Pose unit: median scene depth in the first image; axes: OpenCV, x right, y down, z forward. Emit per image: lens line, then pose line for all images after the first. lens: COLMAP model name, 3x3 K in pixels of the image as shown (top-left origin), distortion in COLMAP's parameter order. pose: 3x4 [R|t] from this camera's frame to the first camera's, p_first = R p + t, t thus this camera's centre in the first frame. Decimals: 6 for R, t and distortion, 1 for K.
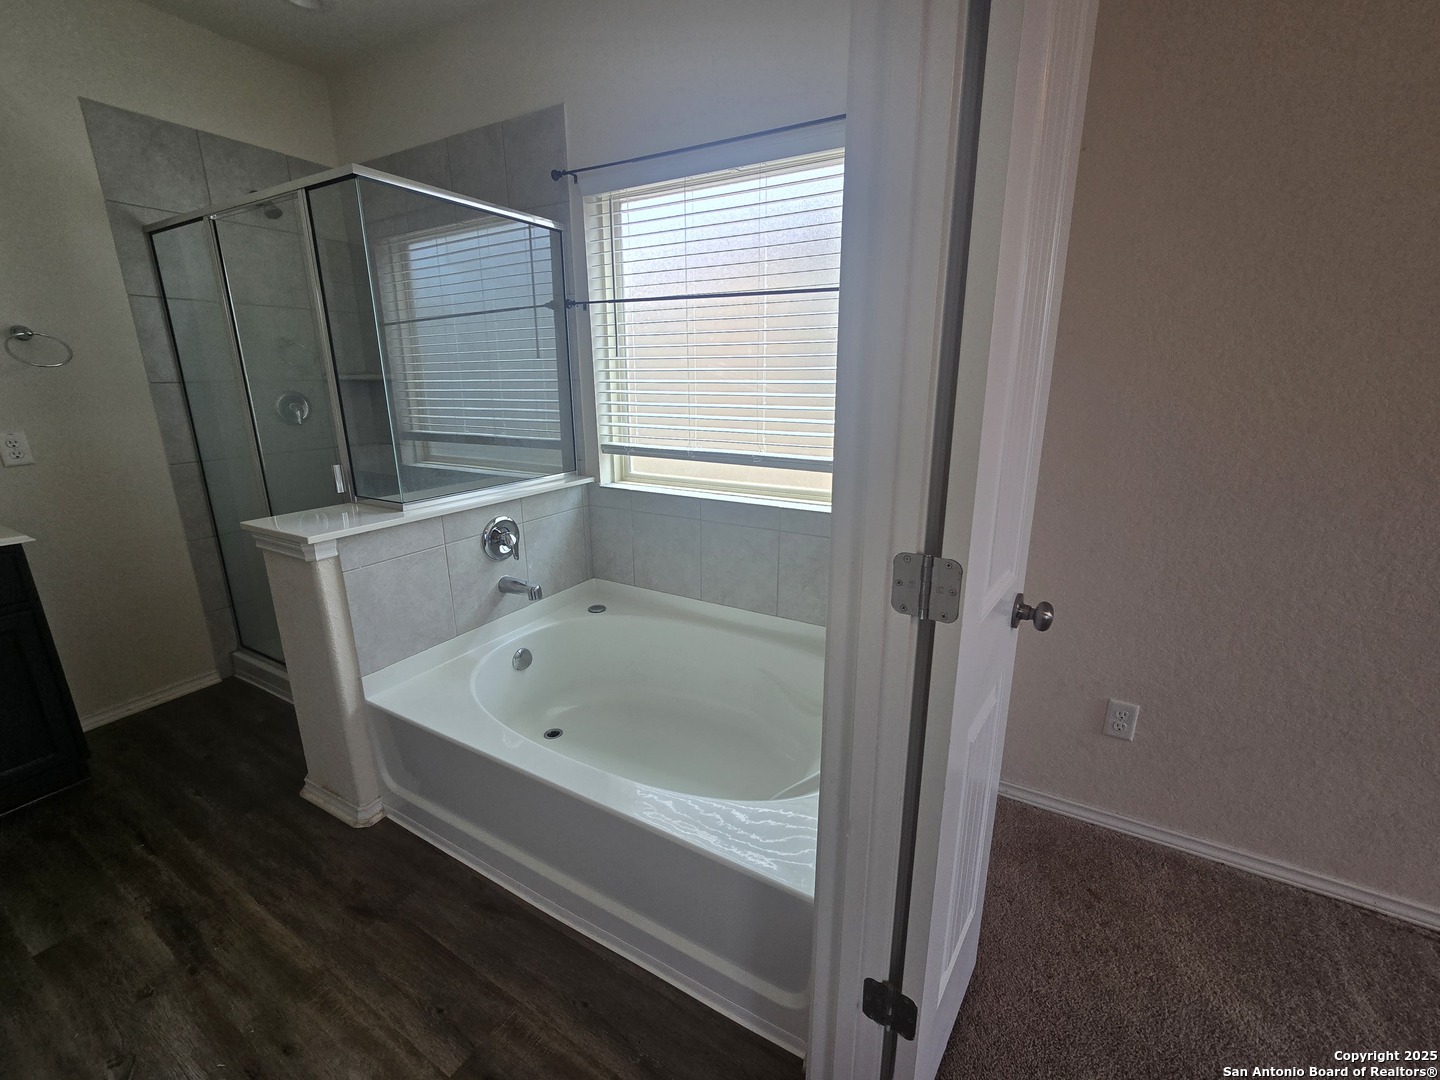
lens RADIAL K [[591.9, 0, 719.4], [0, 591.9, 528.8], [0, 0, 1]] dist [-0.002305, -0.000009]
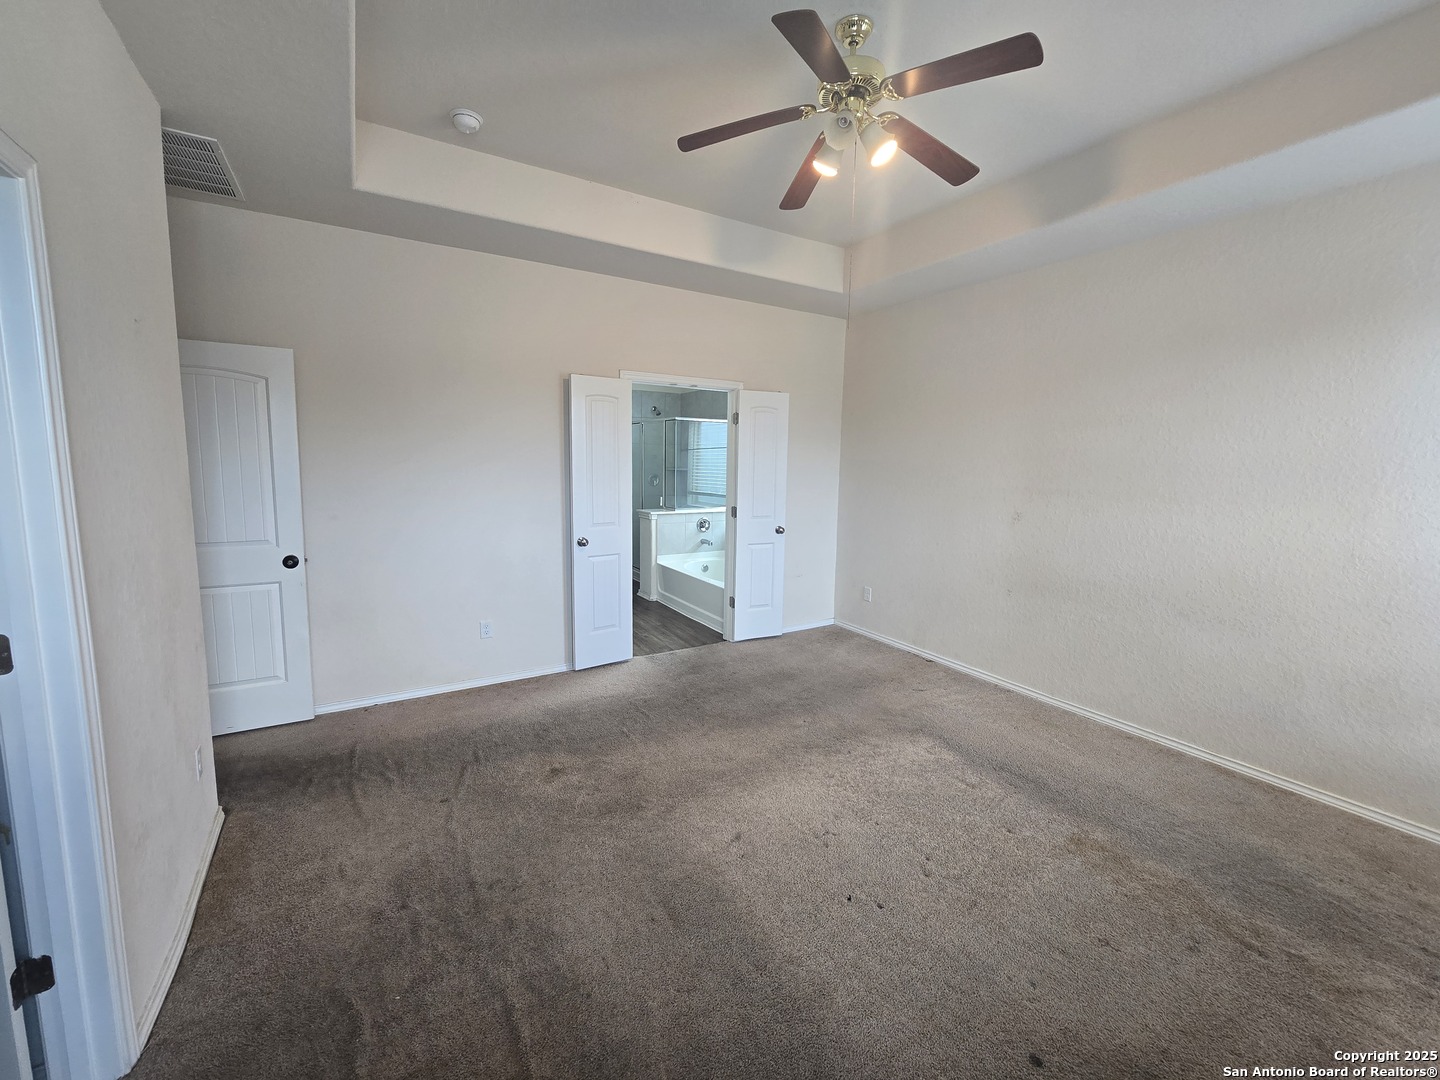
lens RADIAL K [[591.9, 0, 719.4], [0, 591.9, 528.8], [0, 0, 1]] dist [-0.002305, -0.000009]
pose [[0.872946, 0.079684, -0.481265, 1.186030], [-0.145519, 0.984187, -0.100997, 0.337960], [0.465607, 0.158198, 0.870737, -1.626718]]
